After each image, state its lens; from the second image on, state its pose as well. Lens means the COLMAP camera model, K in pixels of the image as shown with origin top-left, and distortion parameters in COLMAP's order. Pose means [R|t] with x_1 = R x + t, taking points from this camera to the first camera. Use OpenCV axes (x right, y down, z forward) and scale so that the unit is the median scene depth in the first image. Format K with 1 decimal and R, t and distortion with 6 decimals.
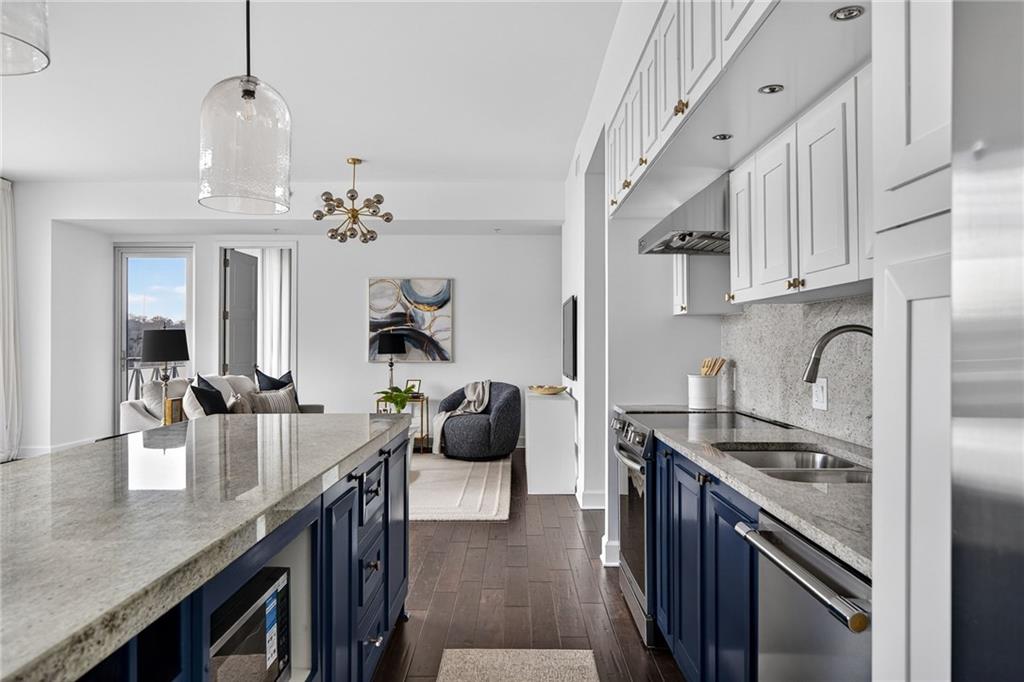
lens RADIAL K [[712.3, 0, 510.9], [0, 712.3, 341.1], [0, 0, 1]] dist [-0.006968, -0.001933]
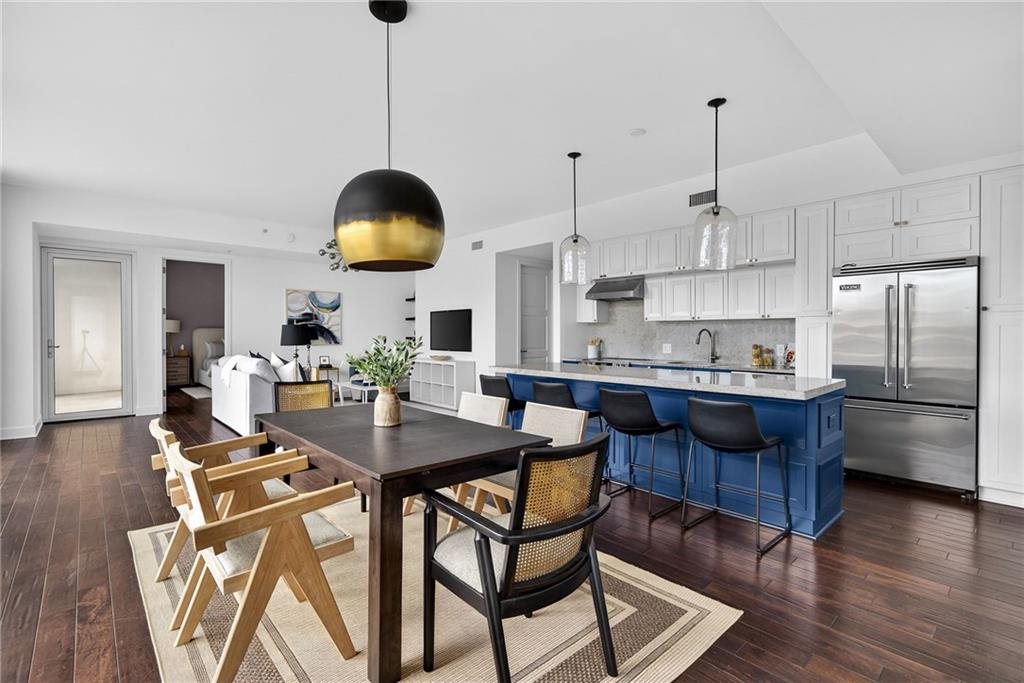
lens RADIAL K [[469.3, 0, 511.9], [0, 469.3, 337.2], [0, 0, 1]] dist [0.000804, 0.000119]
pose [[0.734422, -0.006571, 0.678661, -0.521067], [-0.002517, 0.999920, 0.012405, -0.001649], [-0.678688, -0.010819, 0.734347, -0.043428]]
